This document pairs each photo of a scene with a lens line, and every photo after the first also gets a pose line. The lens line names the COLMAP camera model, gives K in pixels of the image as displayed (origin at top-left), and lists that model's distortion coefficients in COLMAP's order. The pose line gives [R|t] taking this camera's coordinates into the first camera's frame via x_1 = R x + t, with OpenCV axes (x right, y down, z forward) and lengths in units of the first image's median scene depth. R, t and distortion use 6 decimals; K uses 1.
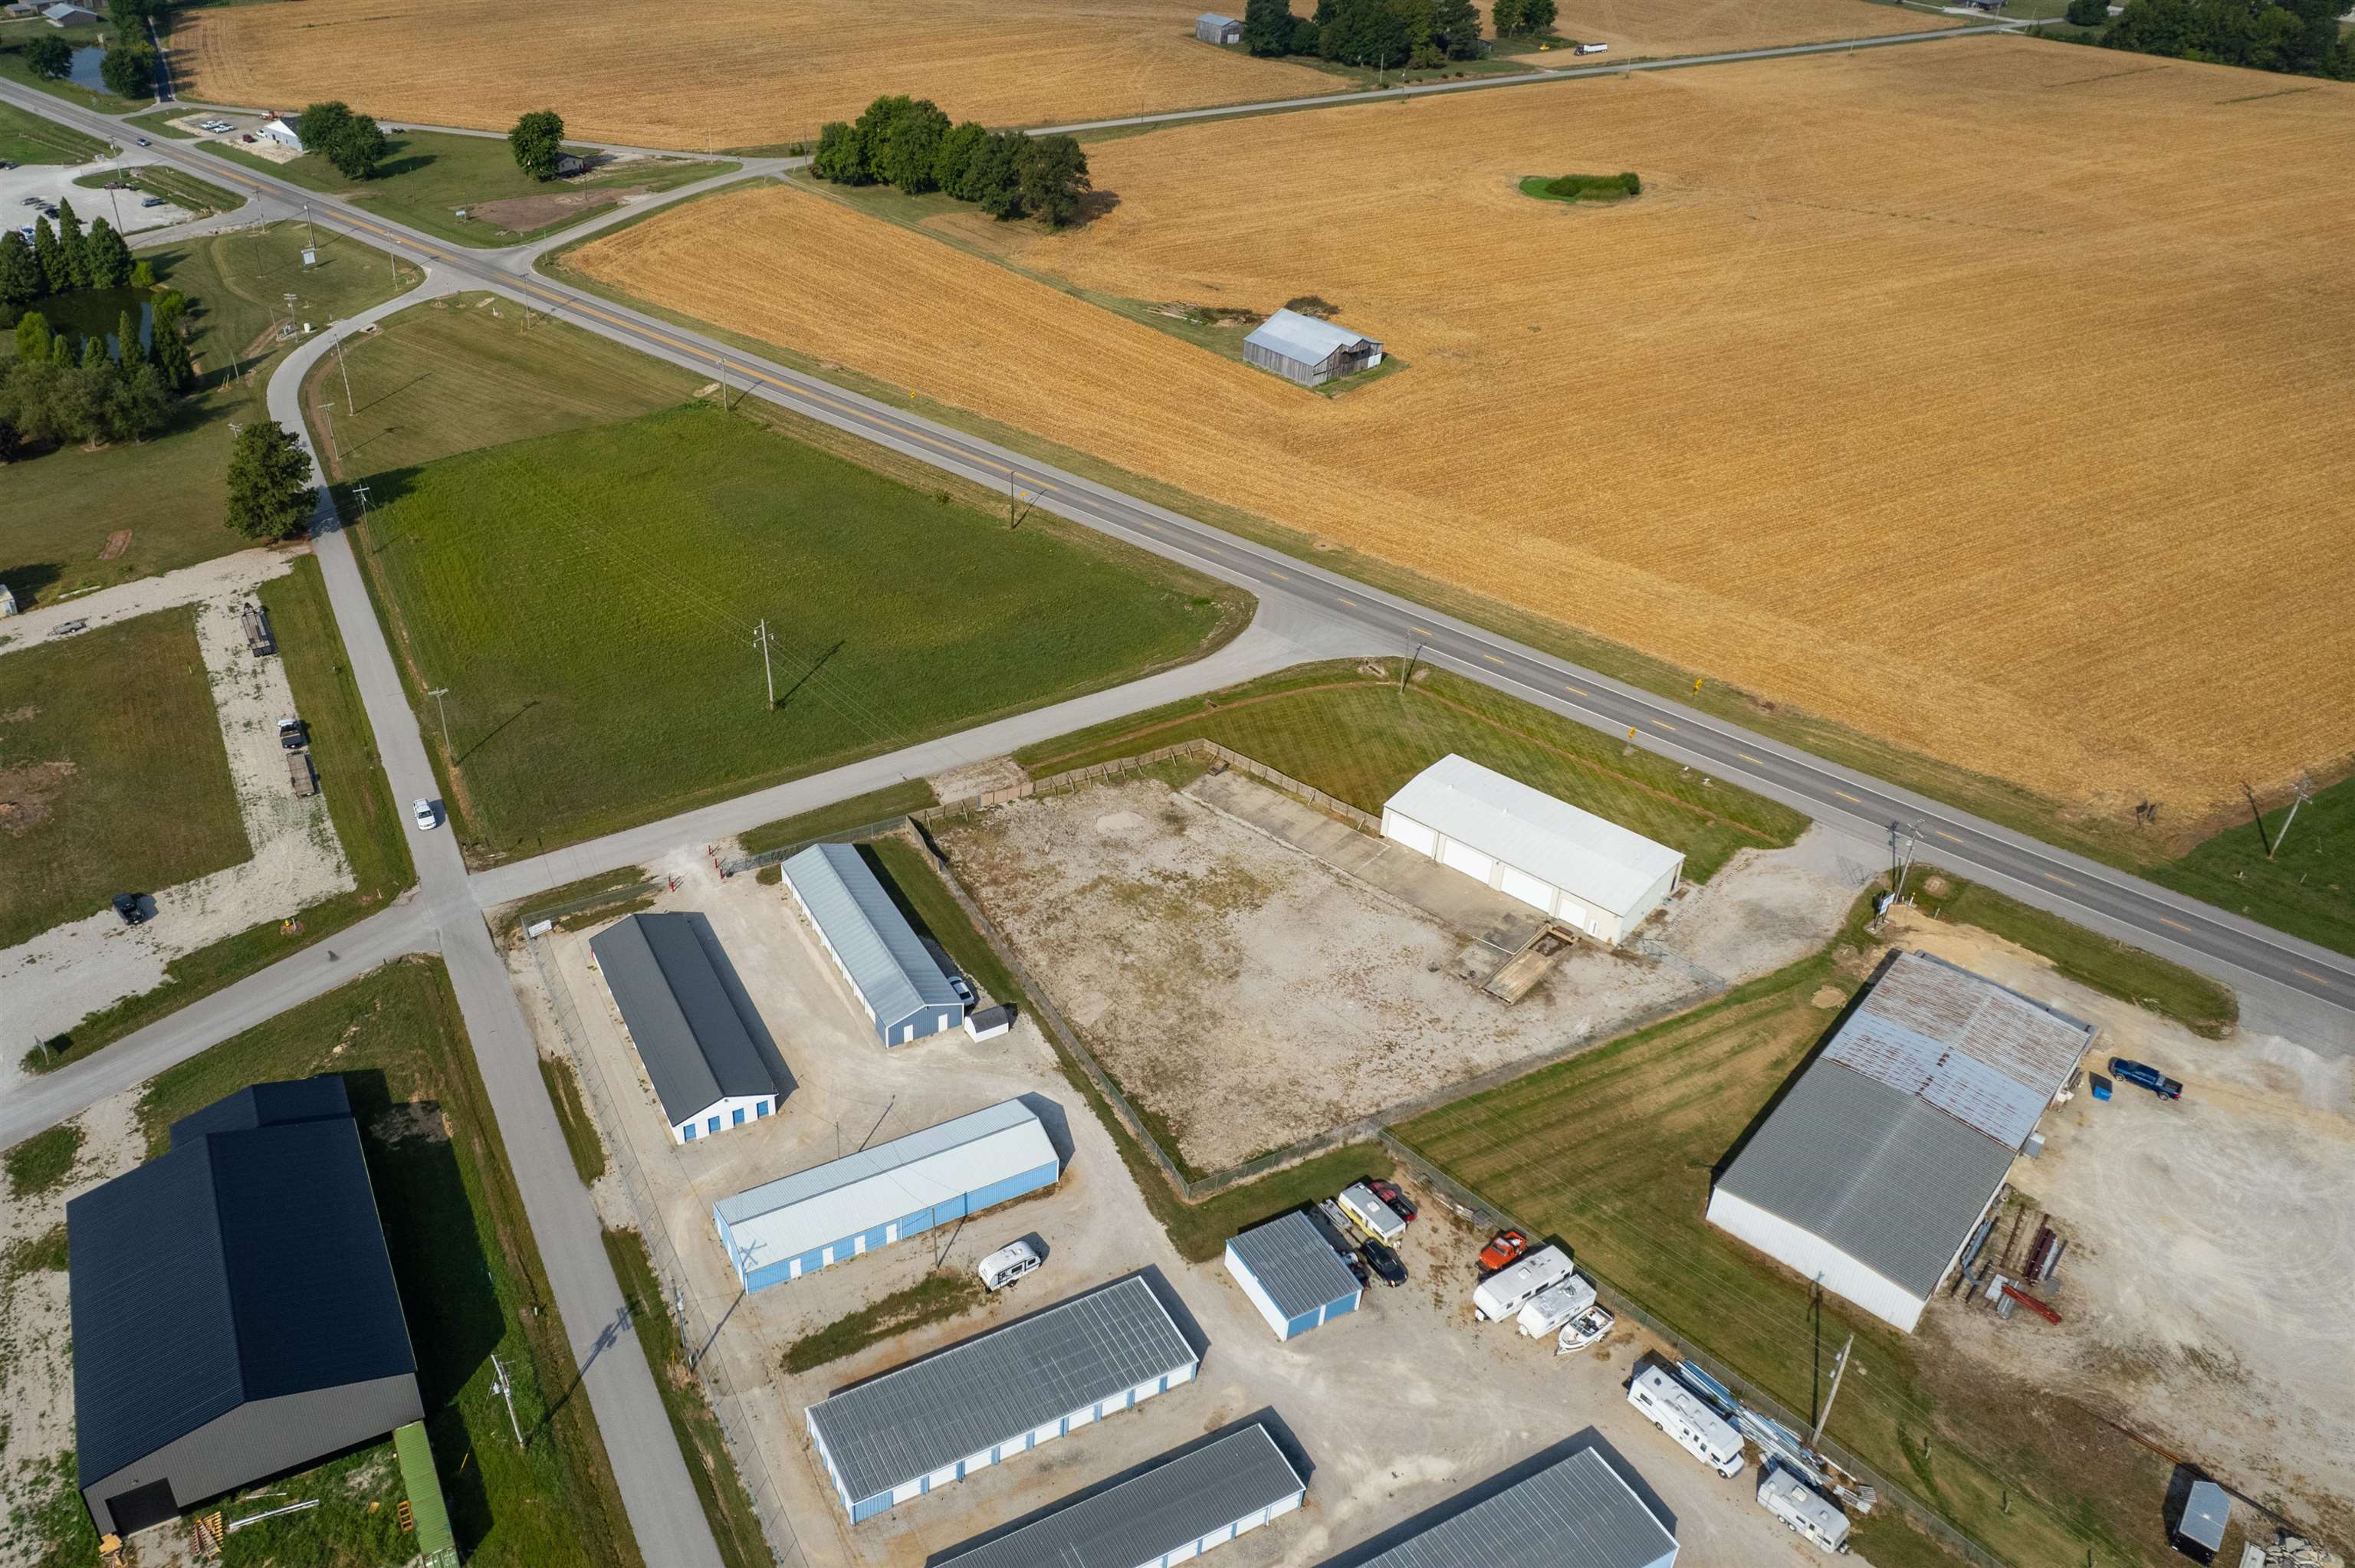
lens RADIAL K [[1782.3, 0, 1011.4], [0, 1782.3, 645.6], [0, 0, 1]] dist [-0.067496, 0.064654]
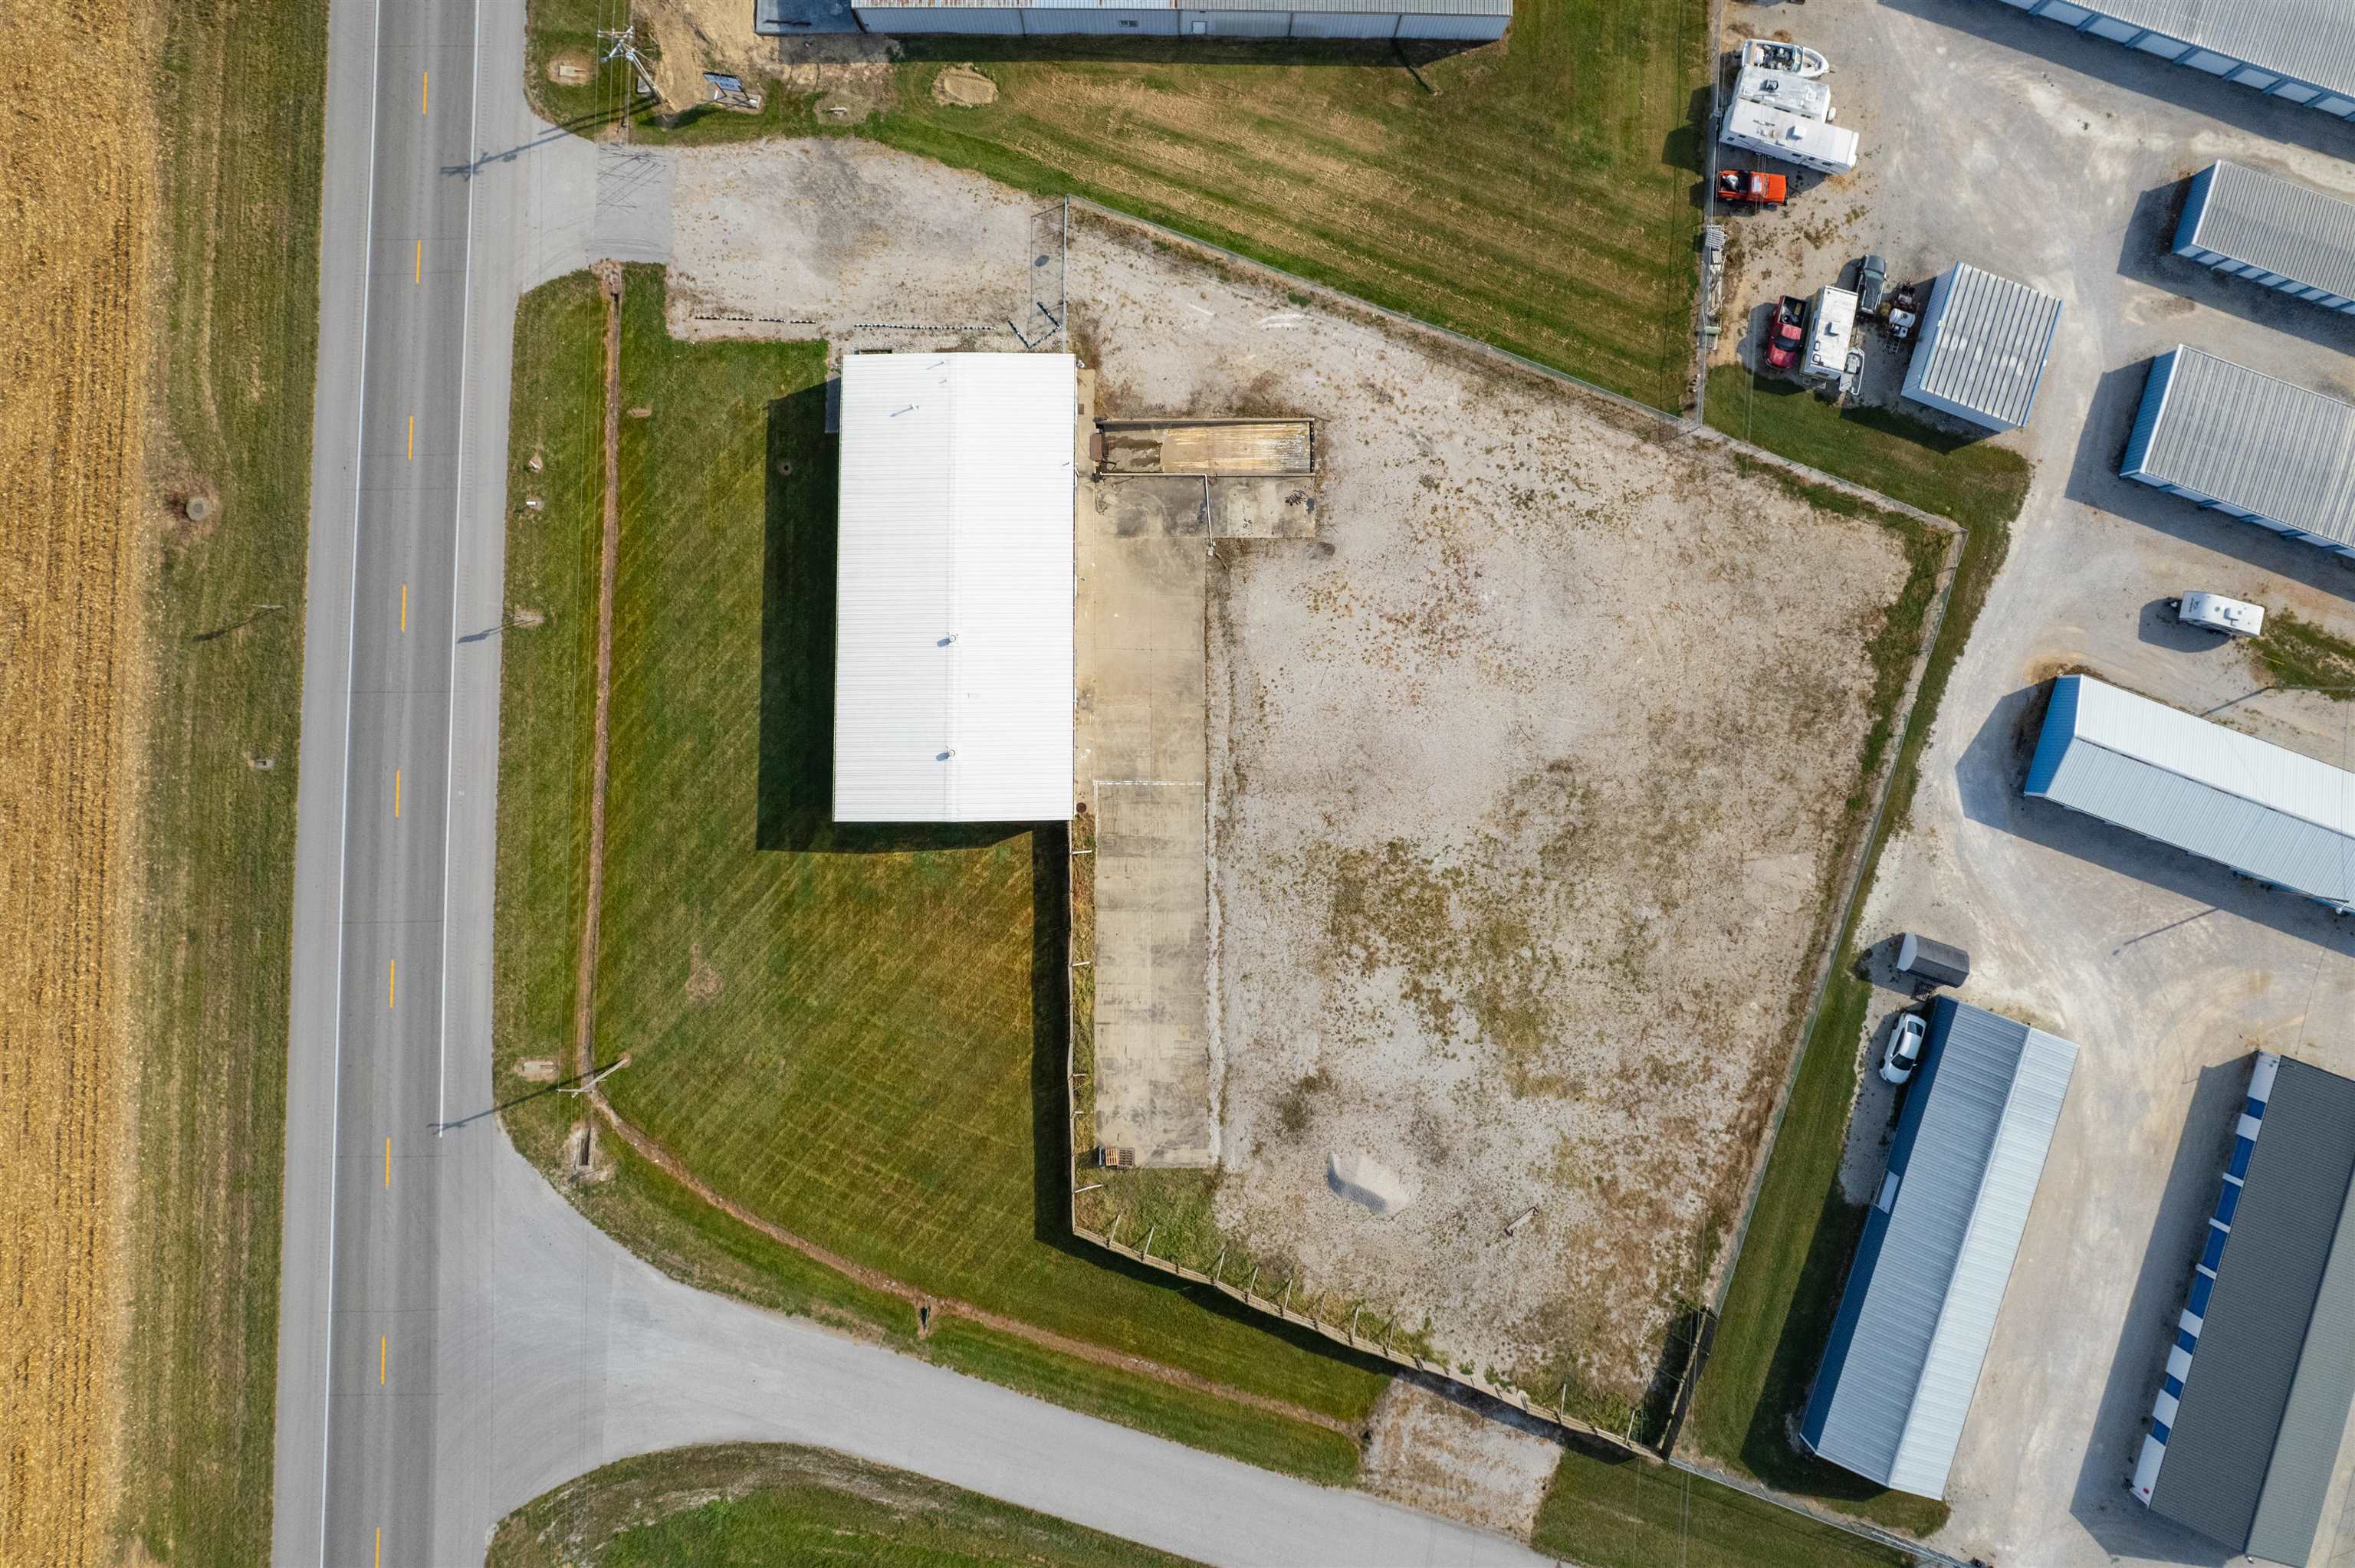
lens RADIAL K [[1498.2, 0, 1183.9], [0, 1498.2, 742.8], [0, 0, 1]] dist [-0.068771, 0.055399]
pose [[-0.690747, -0.721228, 0.051941, 0.184232], [0.346106, -0.266699, 0.899490, -0.314149], [-0.634885, 0.639297, 0.433843, 0.795992]]
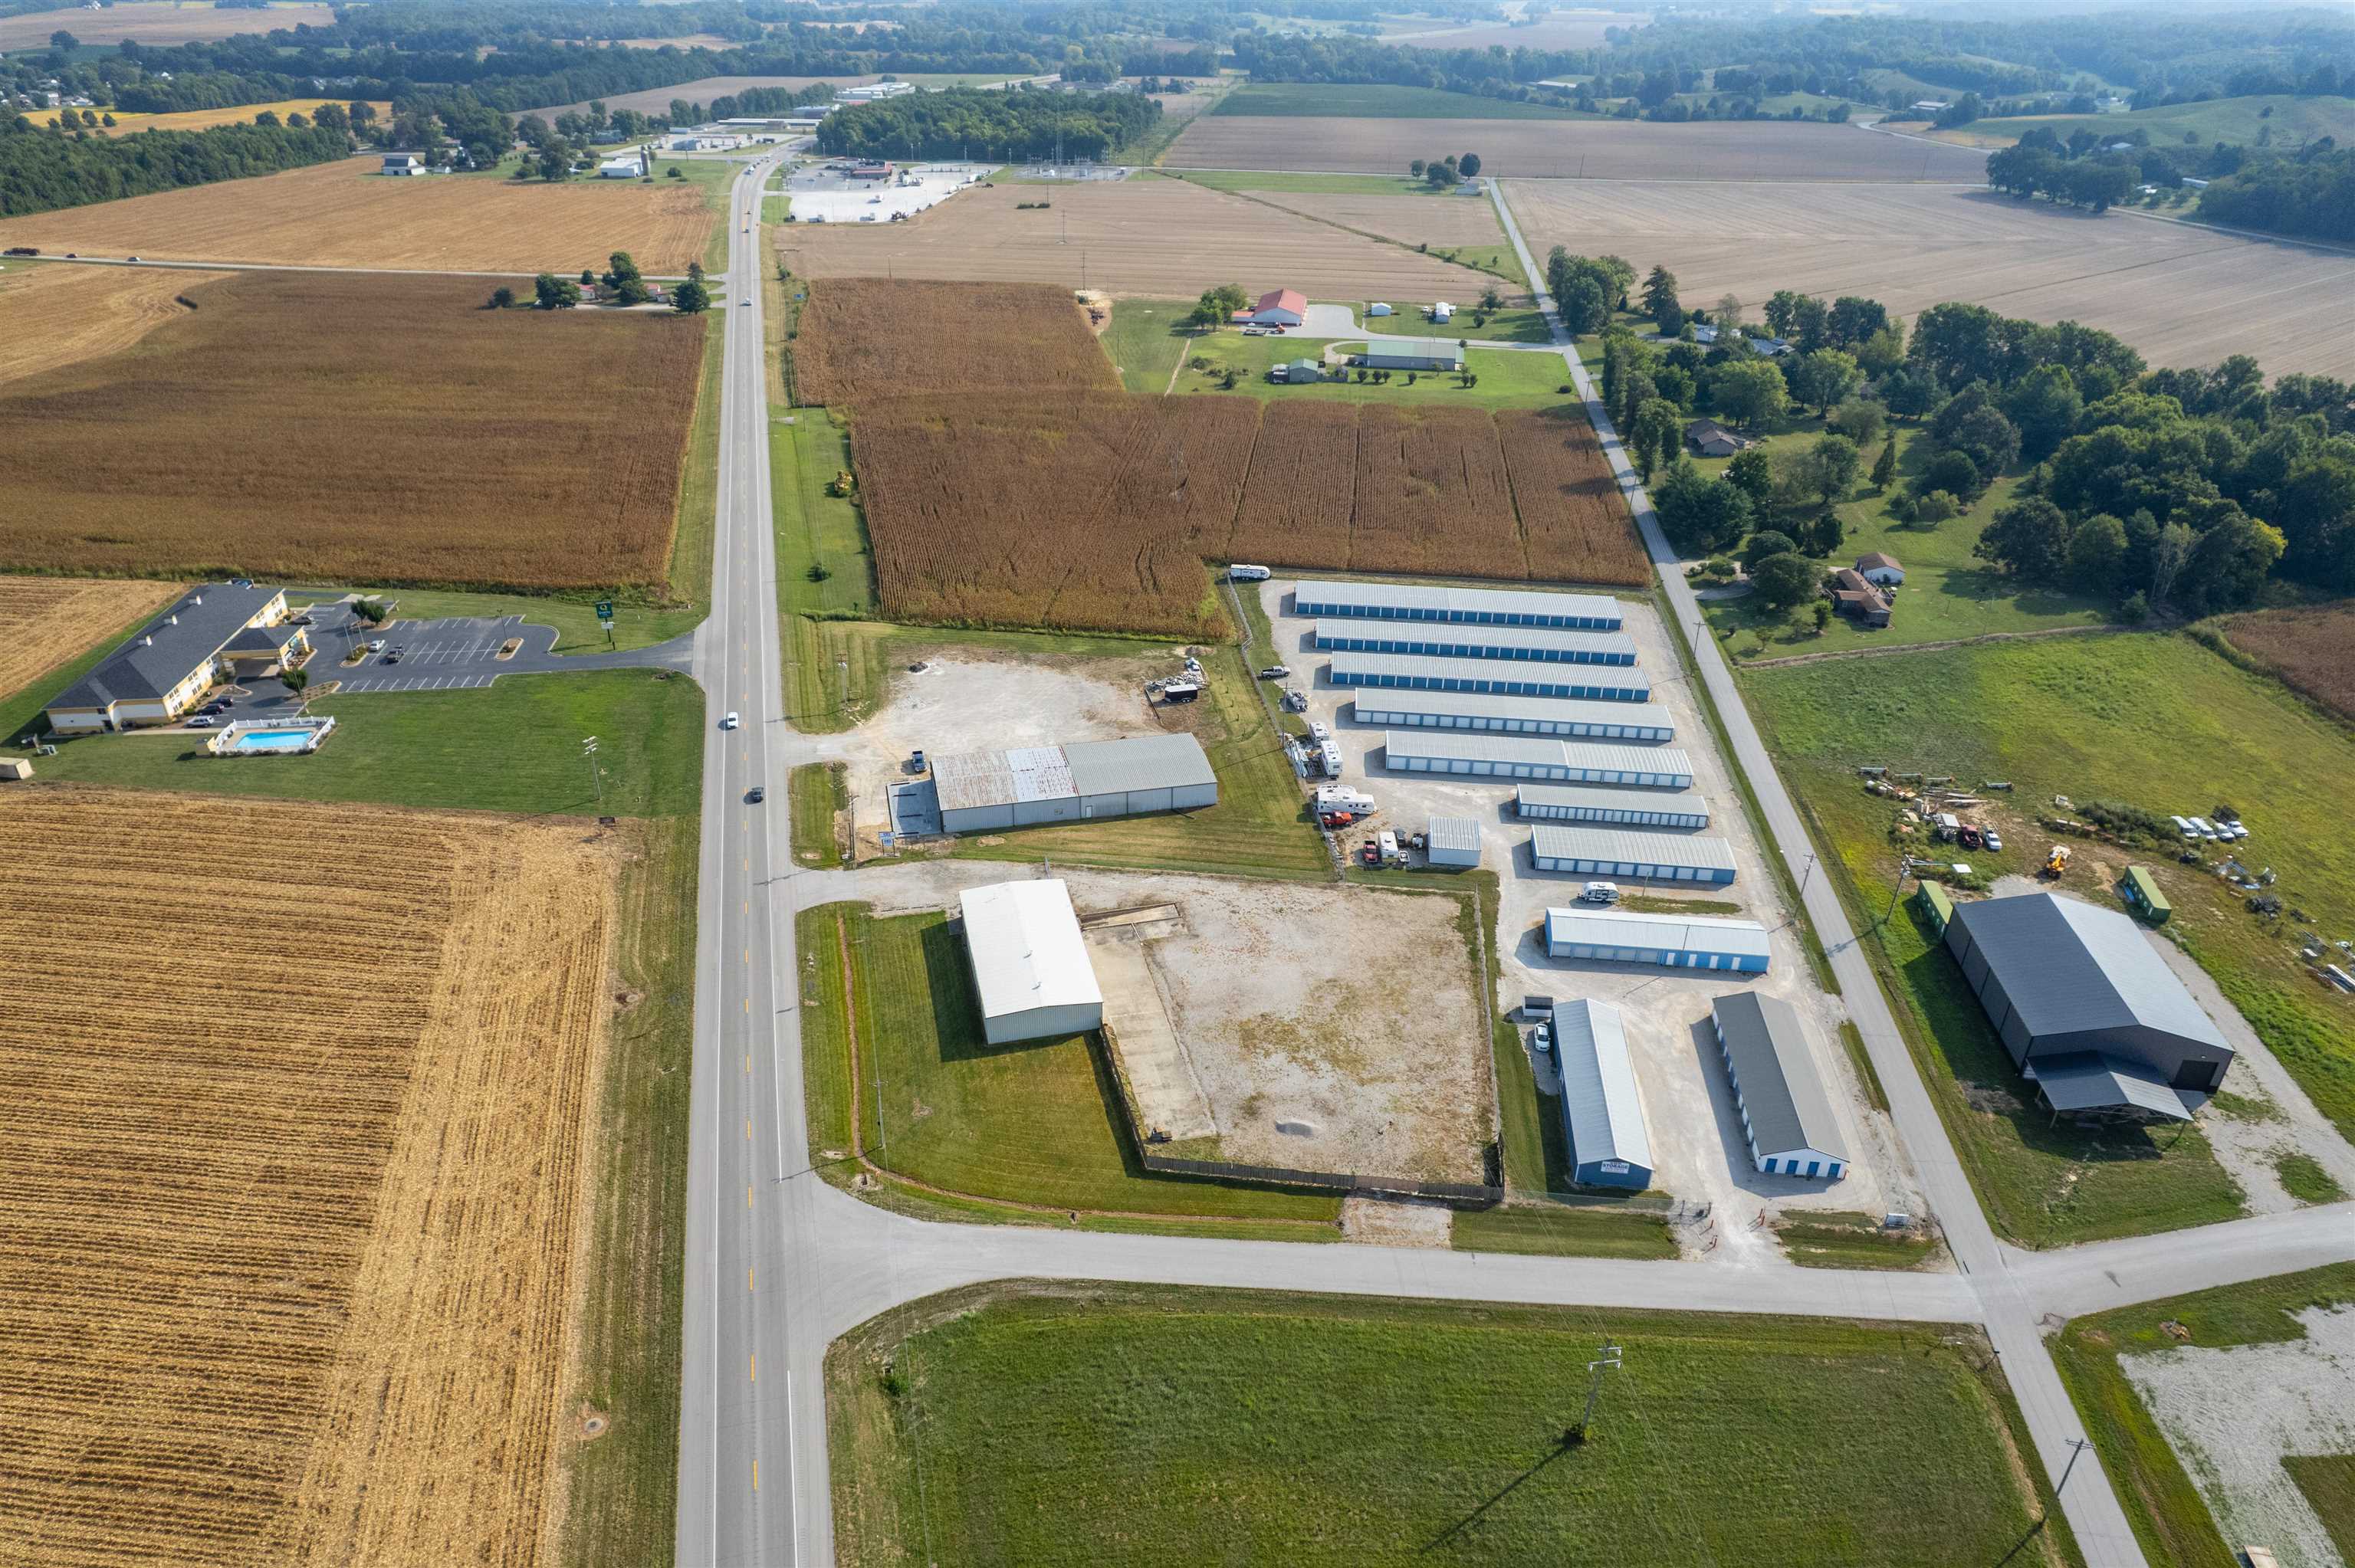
lens RADIAL K [[1541.1, 0, 1183.0], [0, 1541.1, 783.3], [0, 0, 1]] dist [-0.073456, 0.071465]
pose [[-0.839941, -0.270066, 0.470705, -0.253741], [0.257573, 0.565053, 0.783819, -0.748404], [-0.477656, 0.779602, -0.405049, 1.304258]]
